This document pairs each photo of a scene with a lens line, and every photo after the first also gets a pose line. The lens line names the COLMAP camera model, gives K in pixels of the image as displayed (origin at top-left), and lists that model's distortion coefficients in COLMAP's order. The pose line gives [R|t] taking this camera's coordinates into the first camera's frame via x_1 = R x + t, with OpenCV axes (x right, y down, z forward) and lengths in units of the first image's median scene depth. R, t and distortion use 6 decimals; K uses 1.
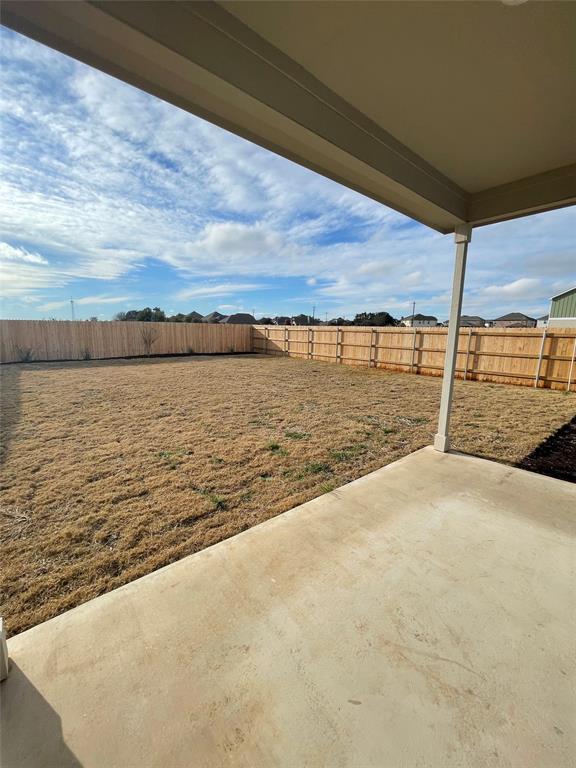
lens RADIAL K [[315.0, 0, 292.8], [0, 315.0, 386.8], [0, 0, 1]] dist [-0.000958, -0.001590]
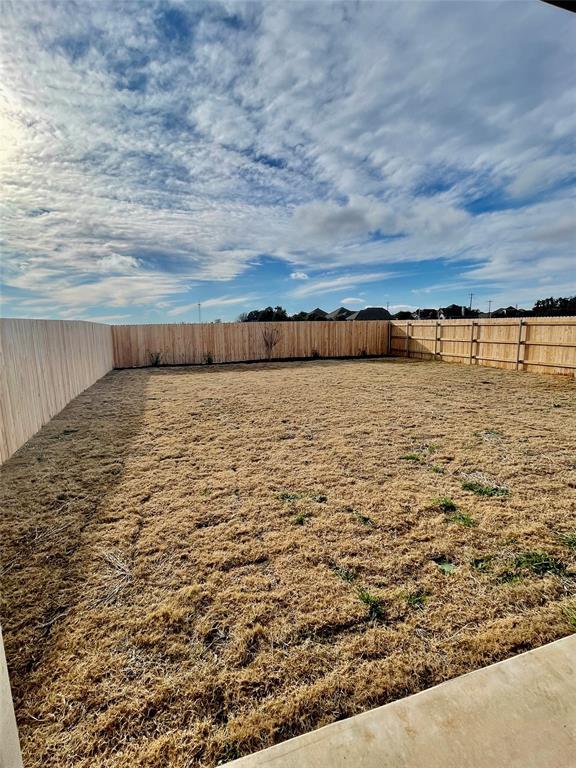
lens RADIAL K [[366.7, 0, 288.0], [0, 366.7, 387.1], [0, 0, 1]] dist [-0.004132, 0.003319]
pose [[0.931616, 0.029166, -0.362272, -0.092418], [-0.036226, 0.999263, -0.012710, -0.027842], [0.361634, 0.024964, 0.931986, 0.171097]]
